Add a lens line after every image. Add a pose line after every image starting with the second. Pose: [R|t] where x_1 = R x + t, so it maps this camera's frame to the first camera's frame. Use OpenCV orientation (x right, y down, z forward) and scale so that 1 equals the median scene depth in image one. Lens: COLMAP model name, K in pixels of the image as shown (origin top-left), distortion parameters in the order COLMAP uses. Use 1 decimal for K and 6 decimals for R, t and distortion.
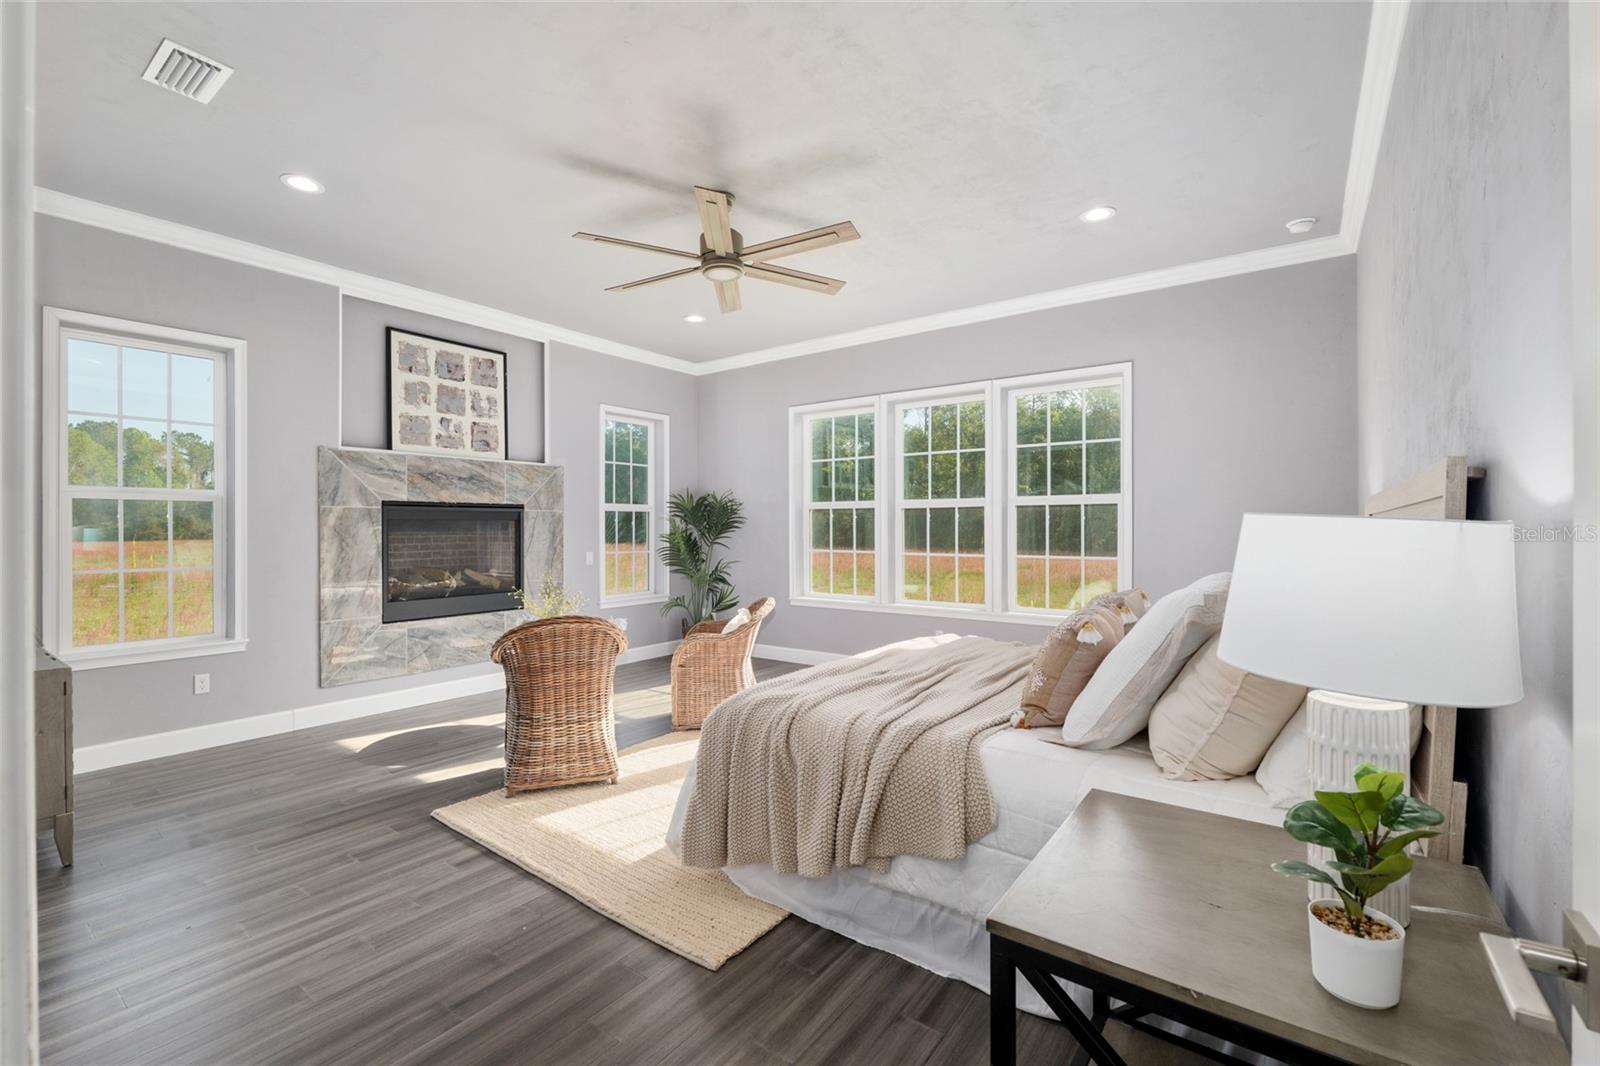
lens RADIAL K [[678.9, 0, 801.6], [0, 678.9, 531.4], [0, 0, 1]] dist [-0.001397, -0.000080]
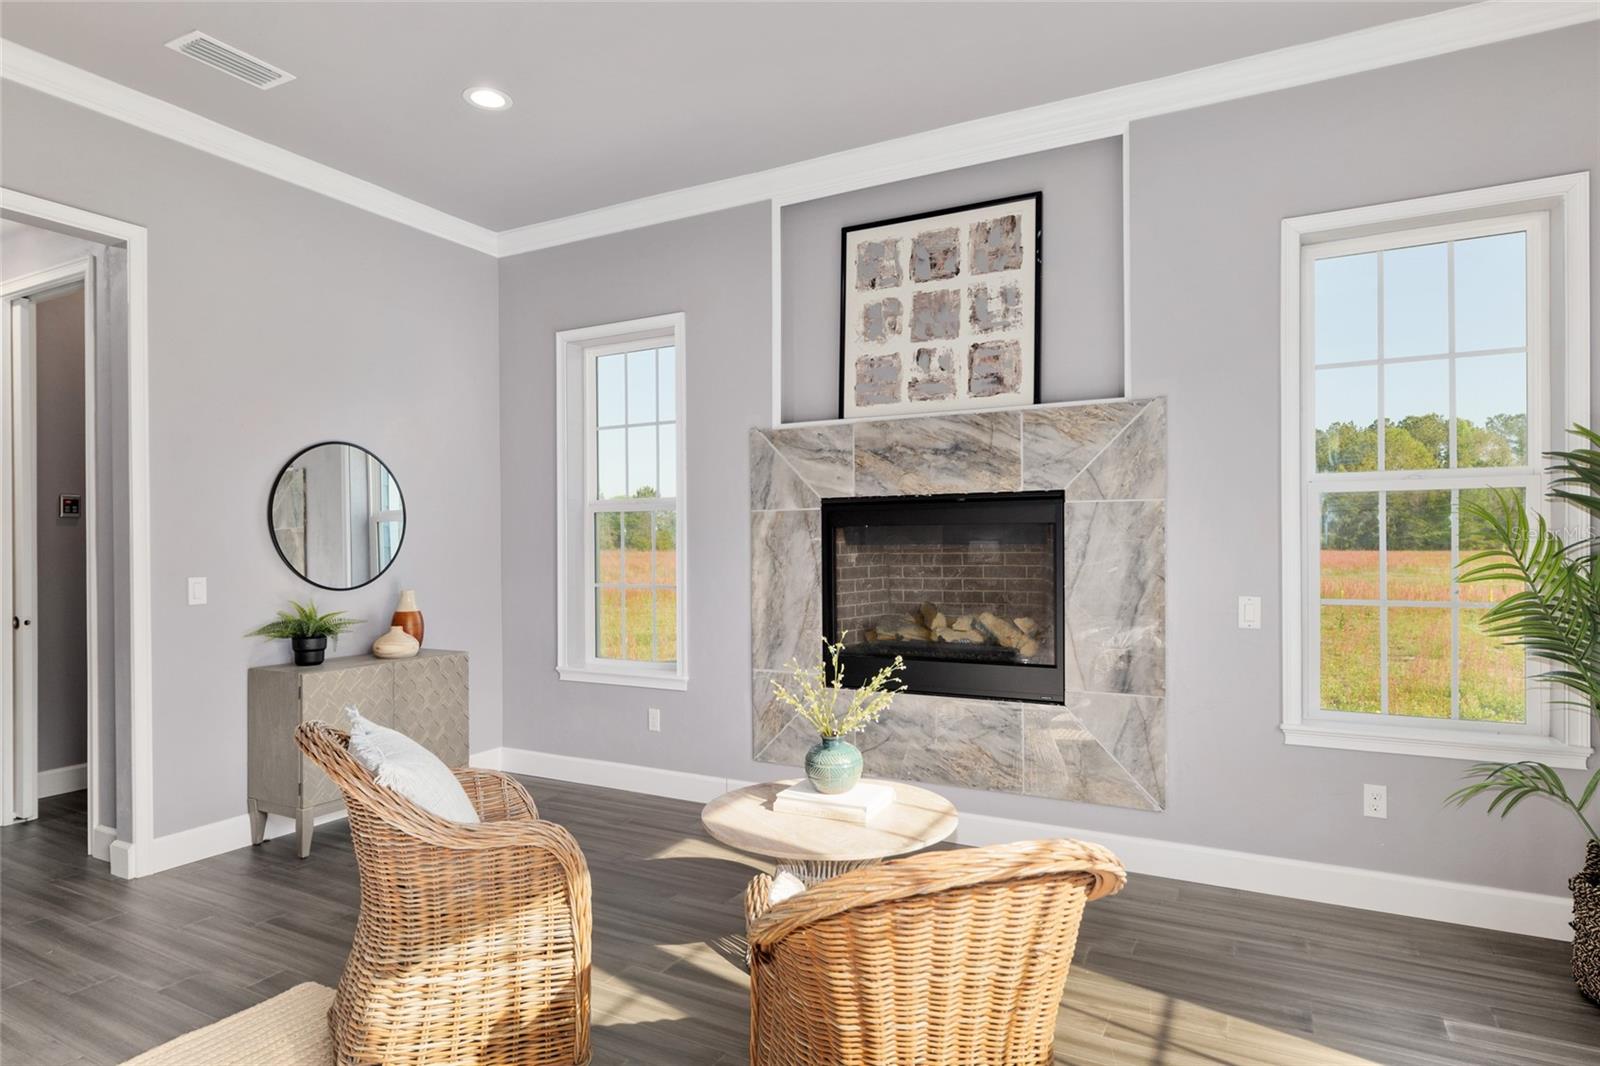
lens RADIAL K [[894.2, 0, 802.0], [0, 894.2, 541.9], [0, 0, 1]] dist [0.004145, 0.000452]
pose [[0.138690, 0.001432, -0.990335, 0.214347], [0.001680, 0.999997, 0.001681, -0.004420], [0.990334, -0.001897, 0.138687, 0.788625]]
